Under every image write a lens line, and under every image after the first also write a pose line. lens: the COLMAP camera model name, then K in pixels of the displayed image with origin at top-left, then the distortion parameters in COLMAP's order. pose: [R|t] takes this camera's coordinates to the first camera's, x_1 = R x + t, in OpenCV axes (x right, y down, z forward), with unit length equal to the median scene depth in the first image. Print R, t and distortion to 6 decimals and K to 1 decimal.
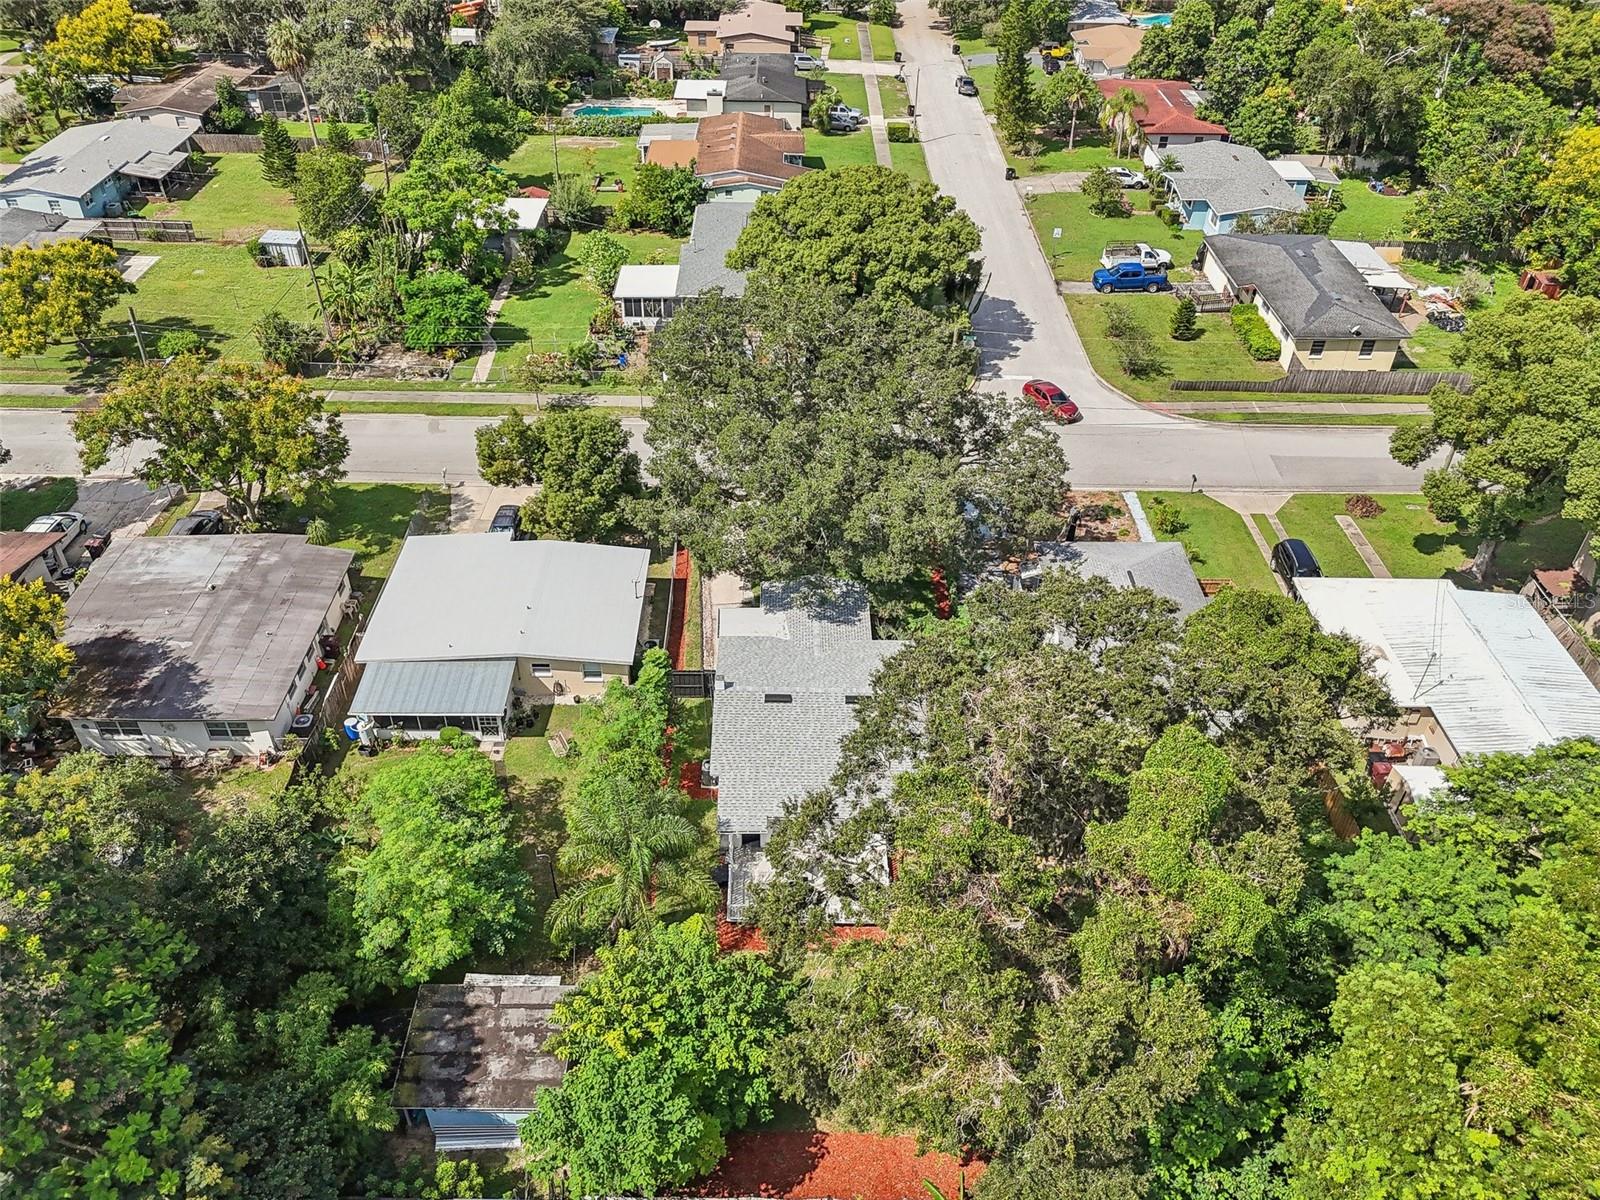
lens RADIAL K [[1210.5, 0, 800.0], [0, 1210.5, 600.0], [0, 0, 1]] dist [0.074705, -0.077929]
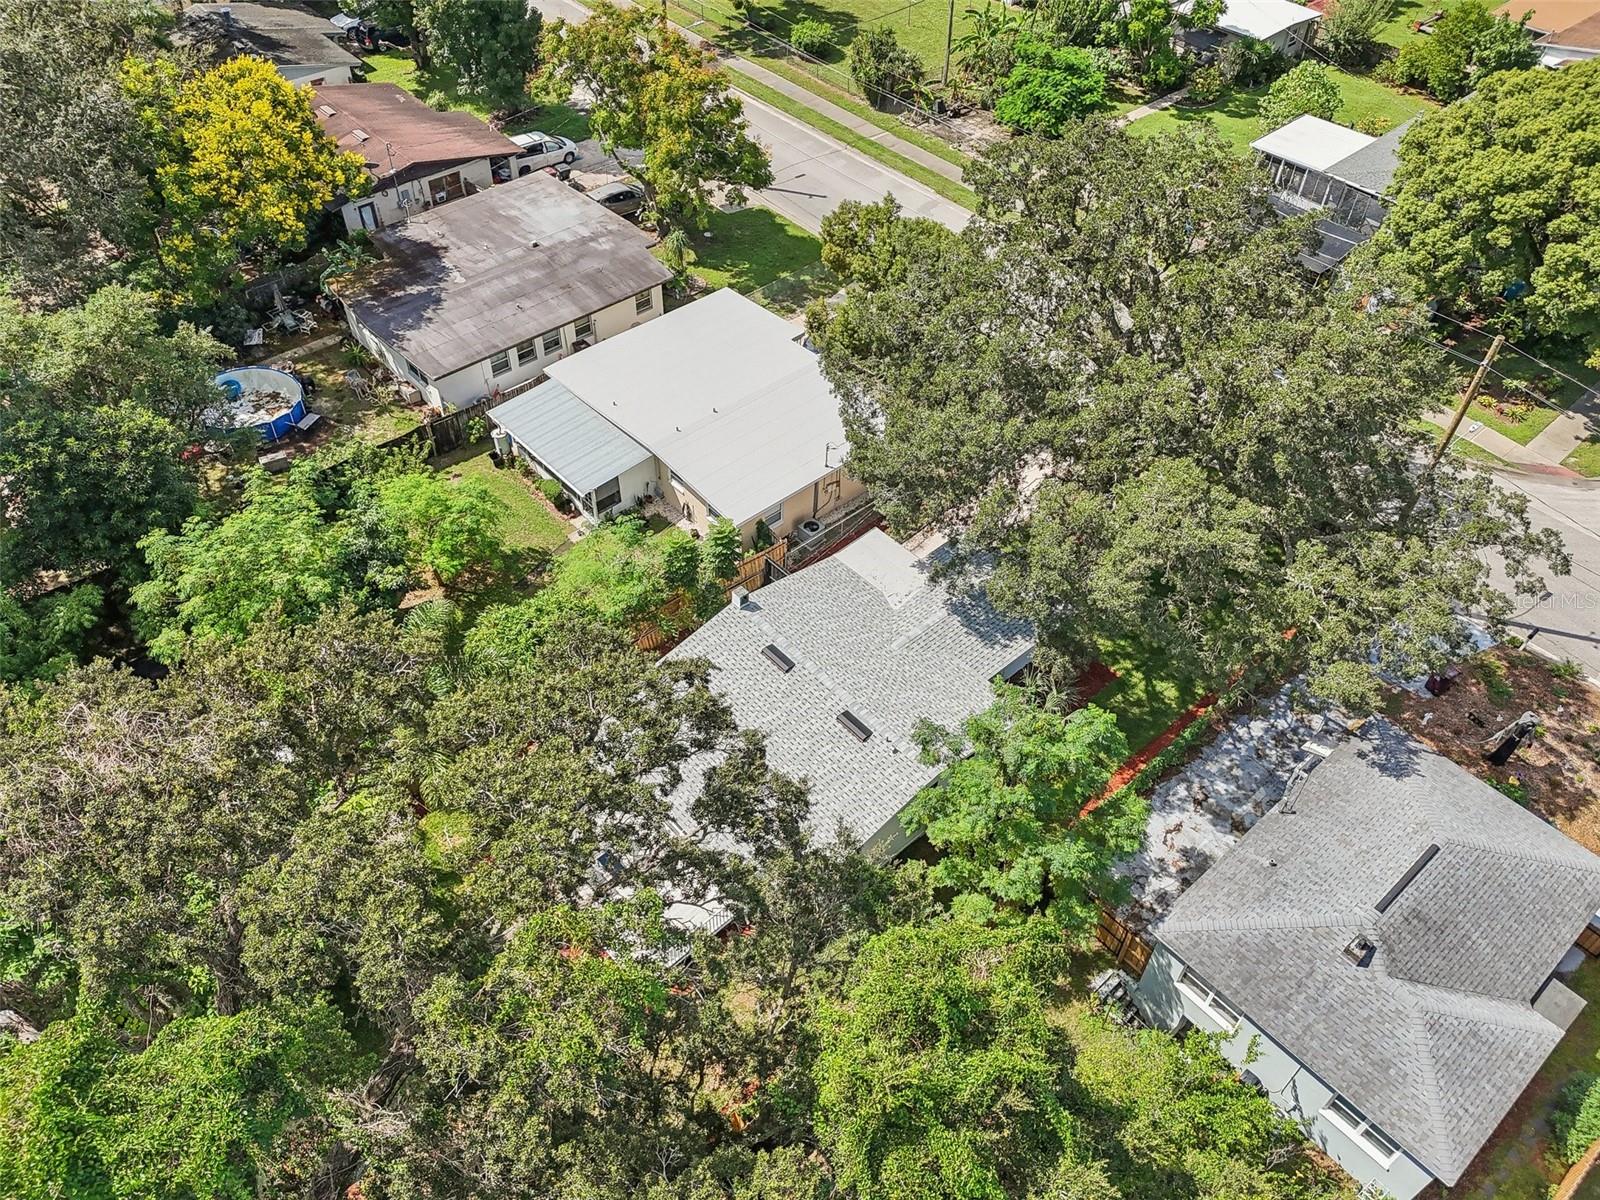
lens RADIAL K [[1210.5, 0, 800.0], [0, 1210.5, 600.0], [0, 0, 1]] dist [0.074705, -0.077929]
pose [[0.660591, 0.535923, -0.525744, 0.215641], [-0.466835, 0.841671, 0.271394, -0.092379], [0.587950, 0.066155, 0.806188, 0.256727]]
